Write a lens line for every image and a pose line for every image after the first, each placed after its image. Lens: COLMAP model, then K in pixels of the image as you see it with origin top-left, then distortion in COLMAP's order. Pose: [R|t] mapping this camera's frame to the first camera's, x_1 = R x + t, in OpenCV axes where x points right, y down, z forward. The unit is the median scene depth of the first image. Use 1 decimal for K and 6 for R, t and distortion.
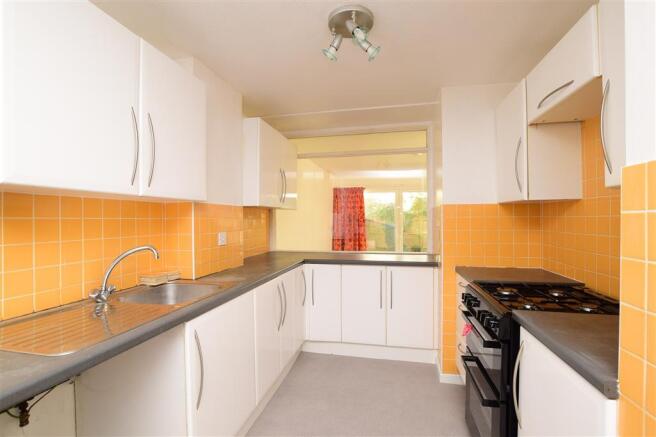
lens RADIAL K [[303.8, 0, 328.0], [0, 303.8, 218.5], [0, 0, 1]] dist [-0.033627, 0.000096]
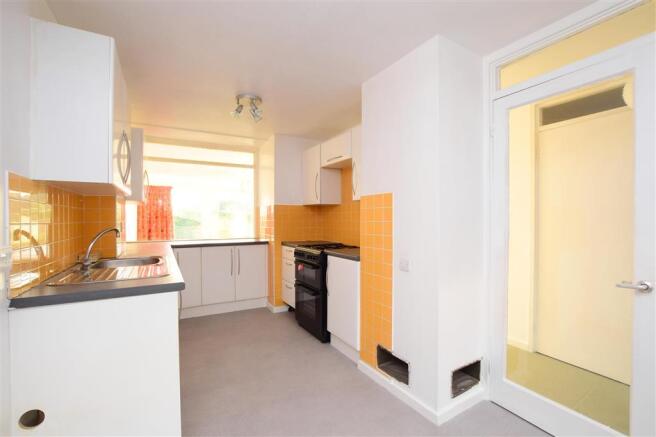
lens RADIAL K [[293.4, 0, 328.0], [0, 293.4, 218.5], [0, 0, 1]] dist [-0.030900, 0.000245]
pose [[0.746742, 0.001529, 0.665112, -0.598356], [-0.002505, 0.999997, 0.000513, 0.033897], [-0.665109, -0.002049, 0.746743, -0.507137]]
